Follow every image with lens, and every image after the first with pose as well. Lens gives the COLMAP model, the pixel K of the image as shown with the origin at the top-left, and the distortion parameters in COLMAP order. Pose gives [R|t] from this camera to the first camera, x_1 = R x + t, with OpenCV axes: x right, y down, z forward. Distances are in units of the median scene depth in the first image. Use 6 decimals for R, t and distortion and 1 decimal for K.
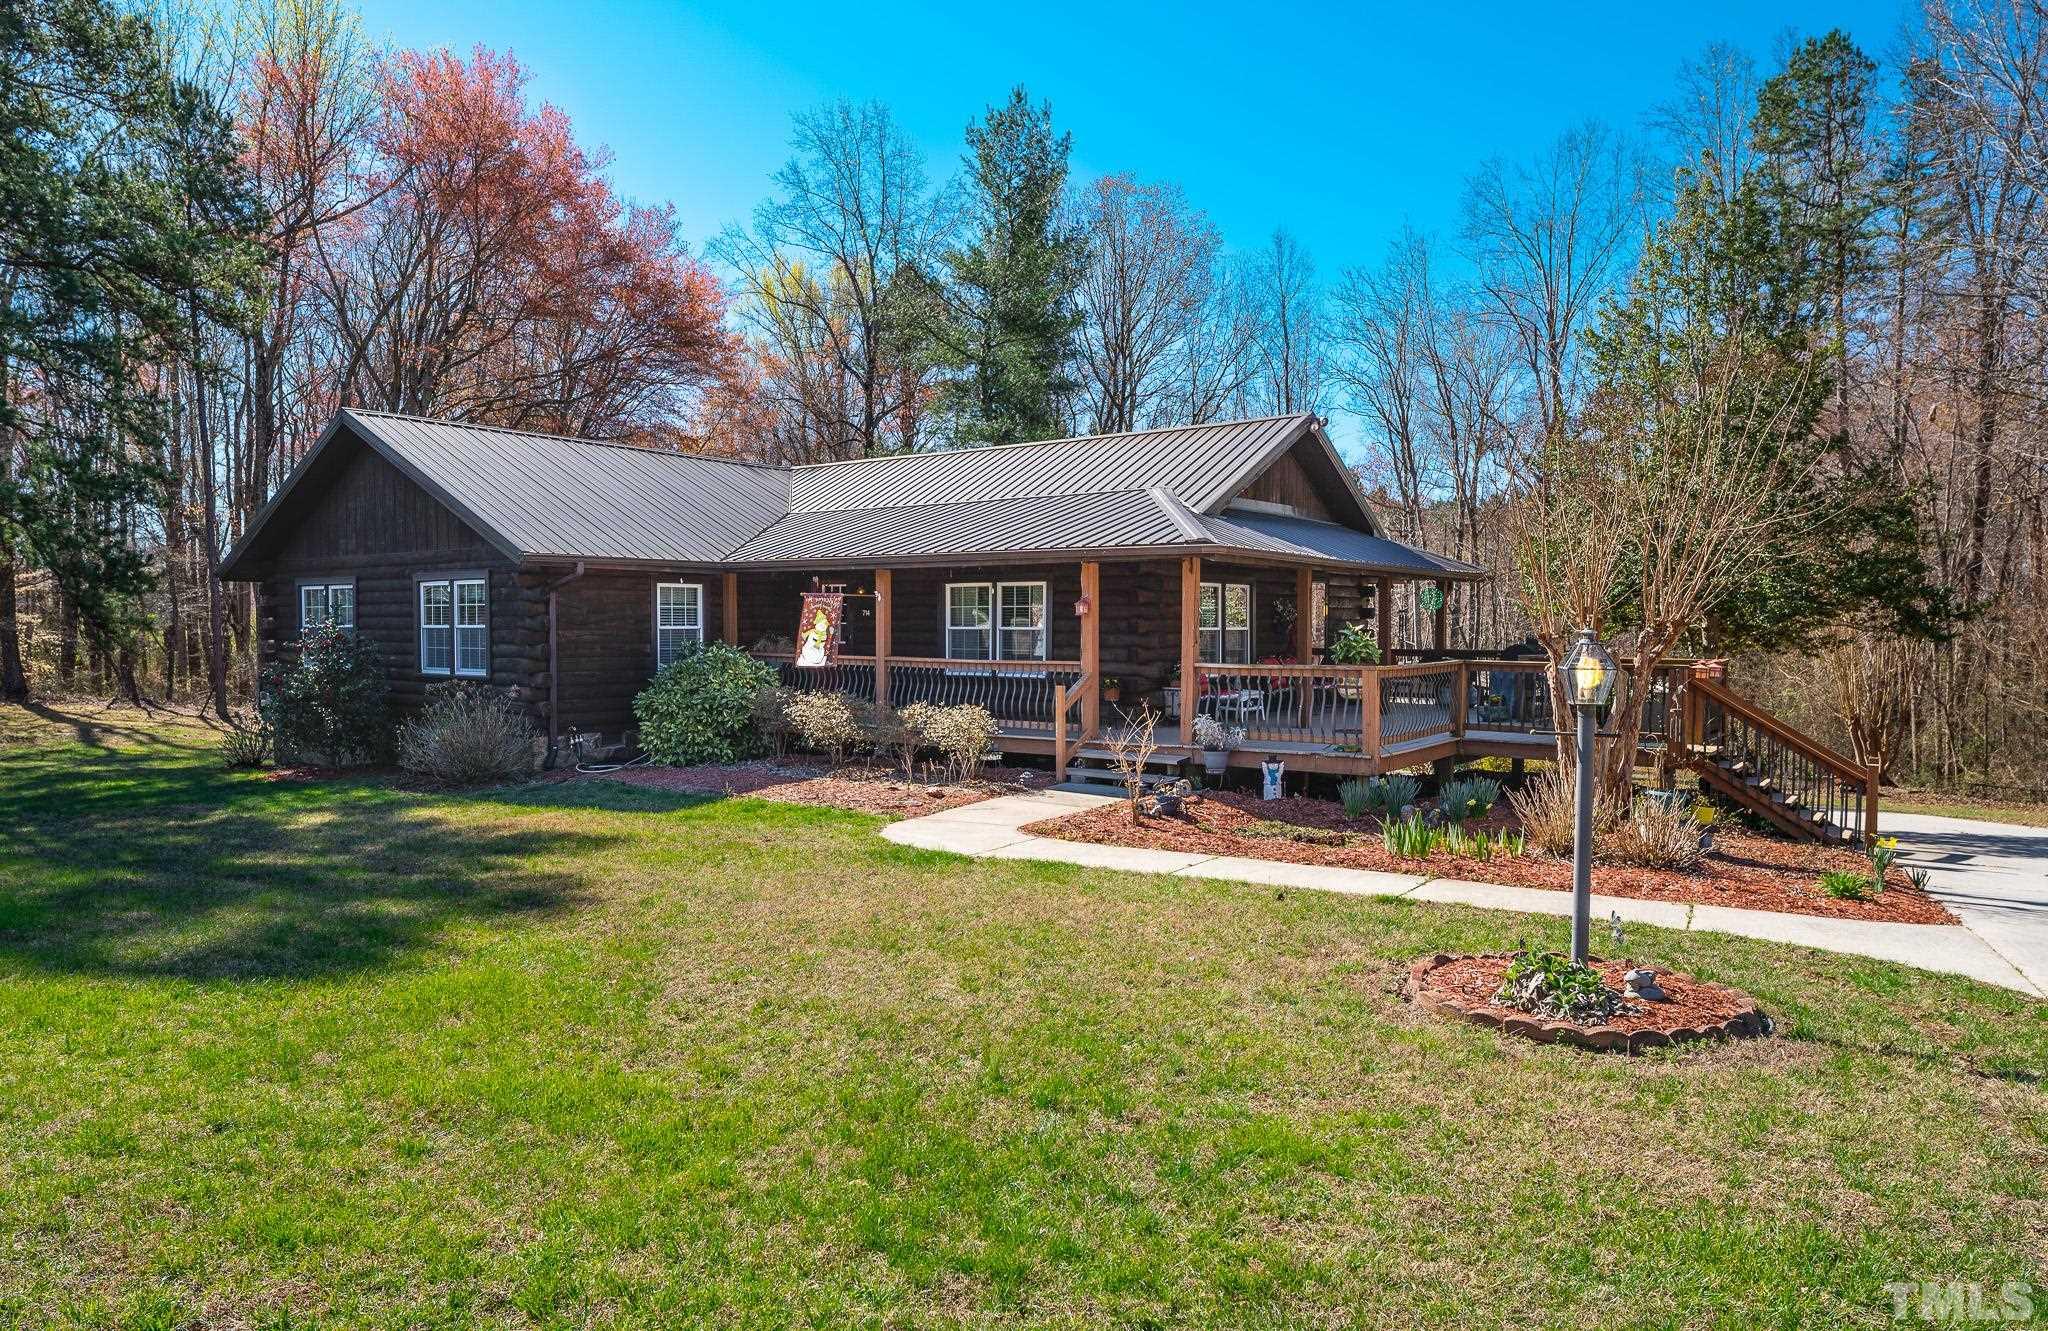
lens RADIAL K [[1265.3, 0, 1024.0], [0, 1265.3, 665.5], [0, 0, 1]] dist [0.000204, -0.000776]
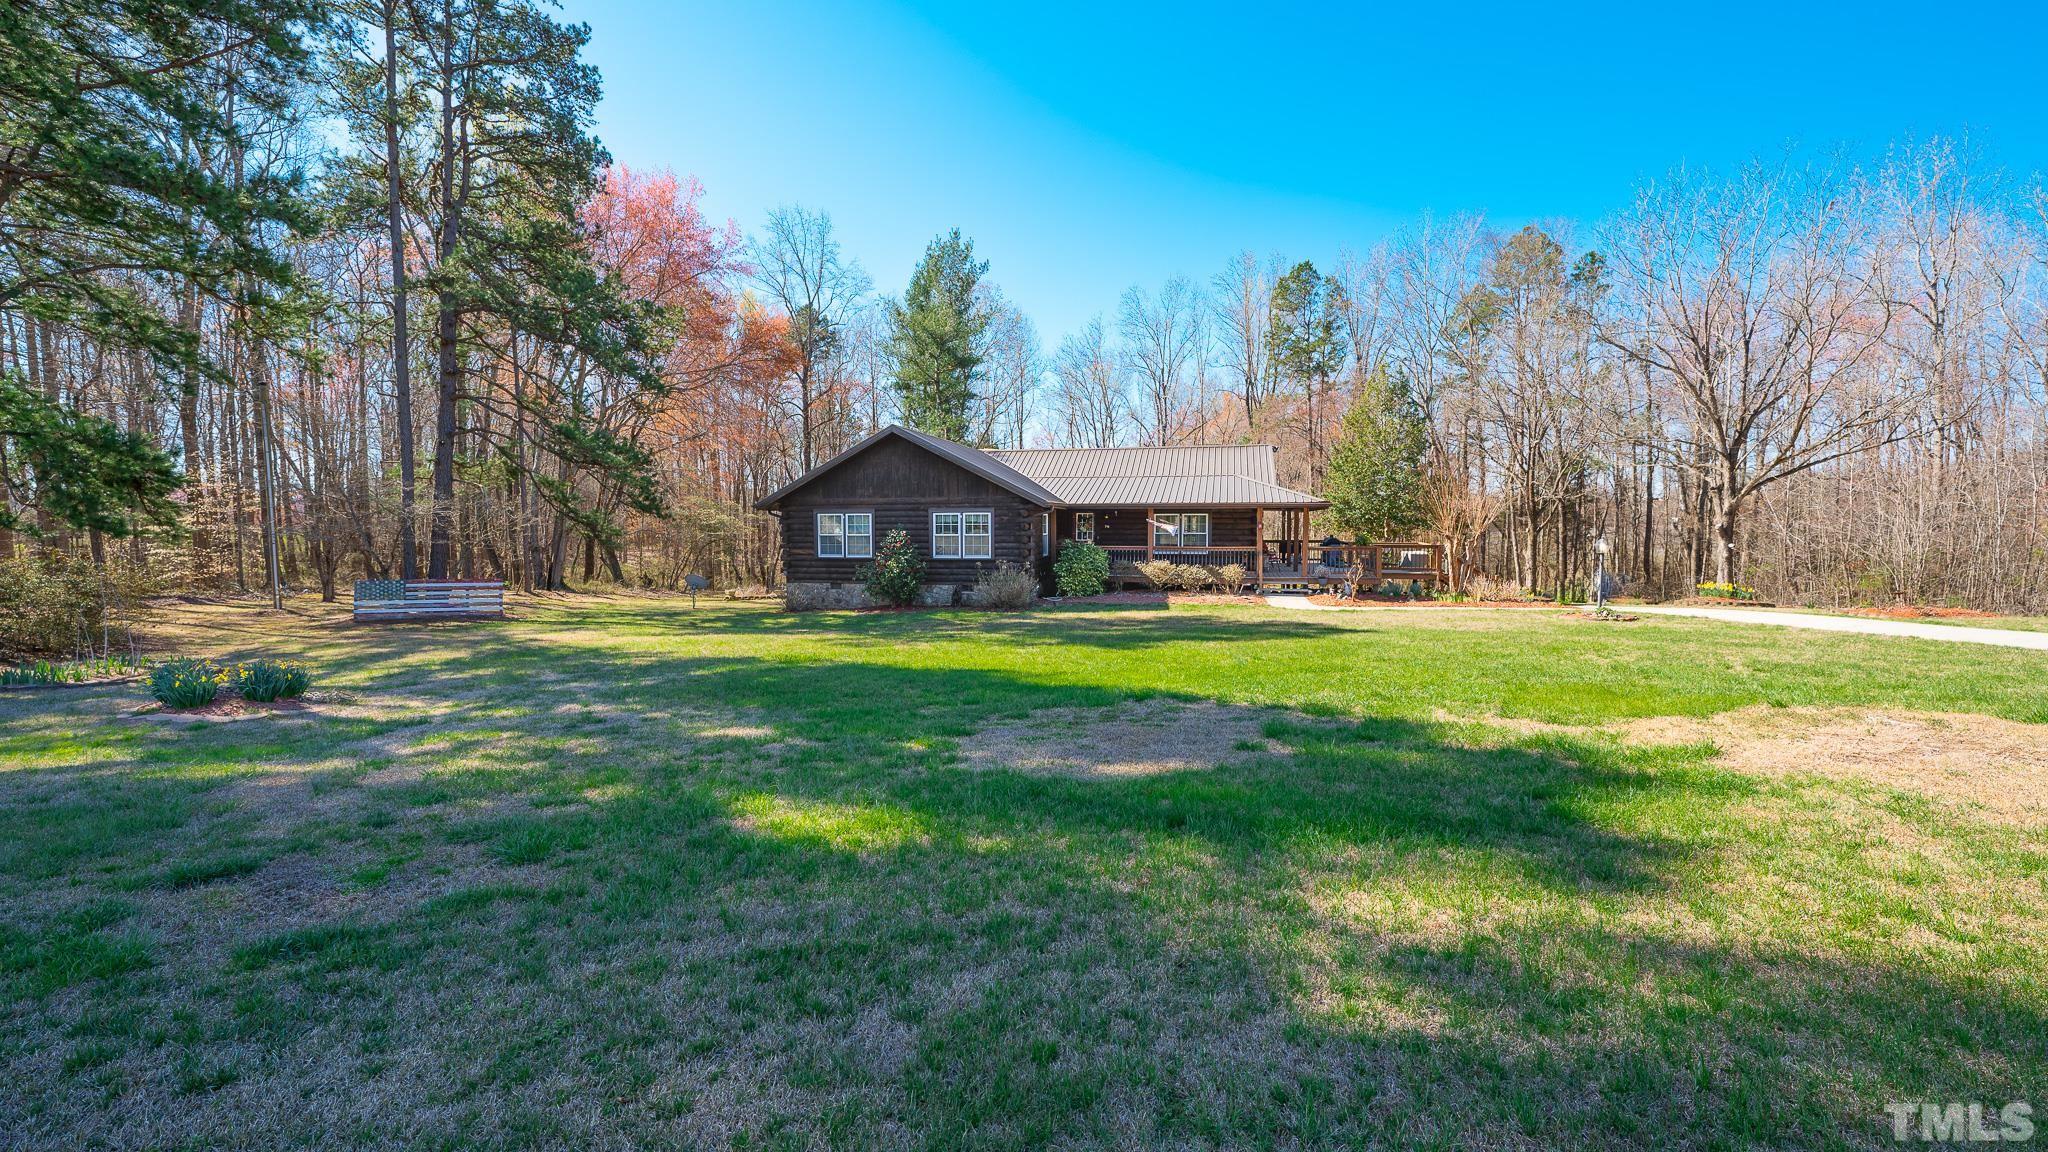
lens RADIAL K [[805.3, 0, 1024.0], [0, 805.3, 576.0], [0, 0, 1]] dist [-0.002232, -0.000373]
pose [[0.913976, -0.030403, 0.404627, -0.409640], [0.016493, 0.999148, 0.037820, -0.005371], [-0.405432, -0.027893, 0.913699, -0.111030]]
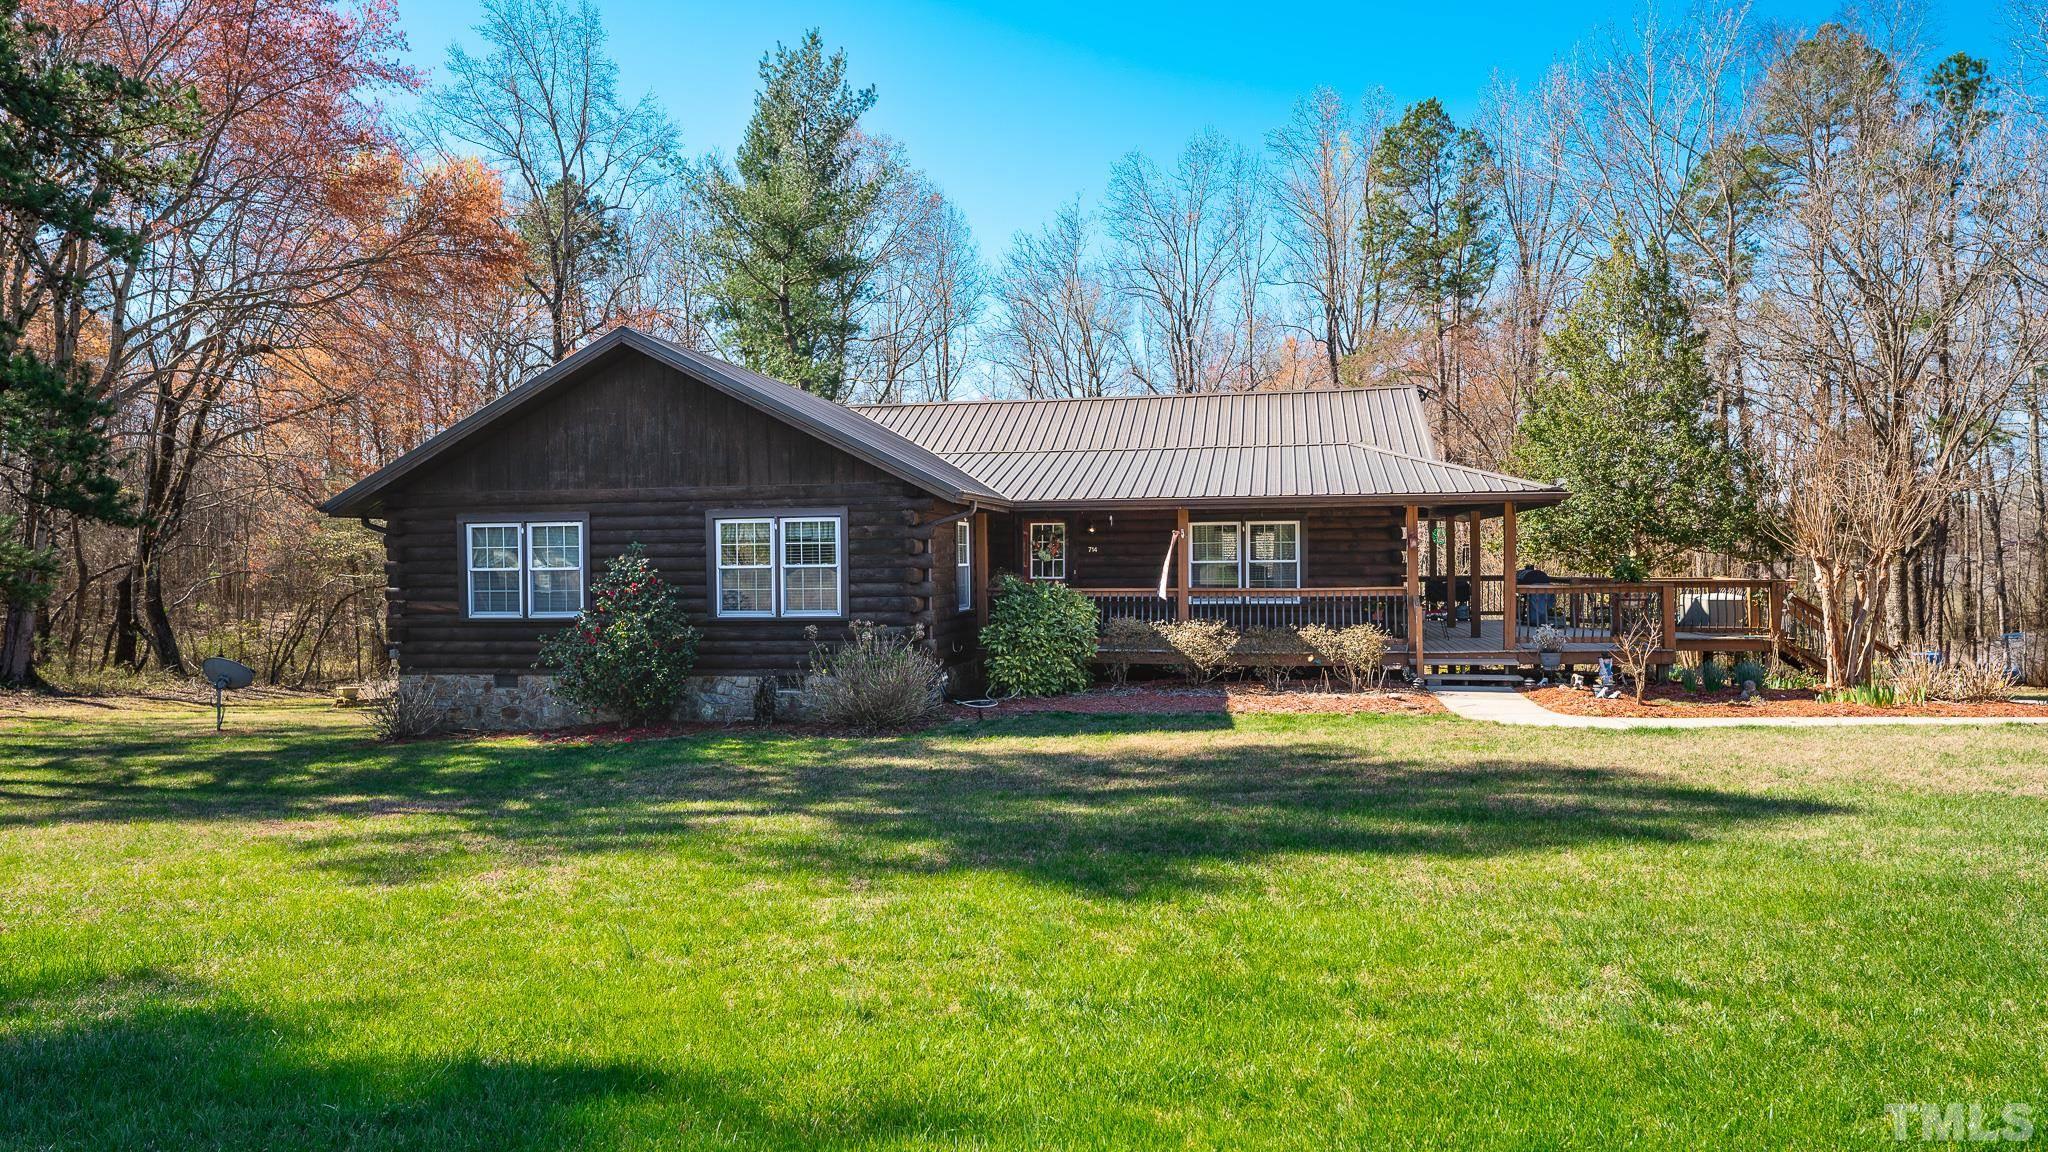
lens RADIAL K [[1260.0, 0, 1024.0], [0, 1260.0, 576.0], [0, 0, 1]] dist [0.035109, 0.000099]
pose [[0.893879, -0.016412, 0.448008, -0.327177], [0.025747, 0.999560, -0.014754, -0.002214], [-0.447568, 0.024724, 0.893908, 0.031957]]
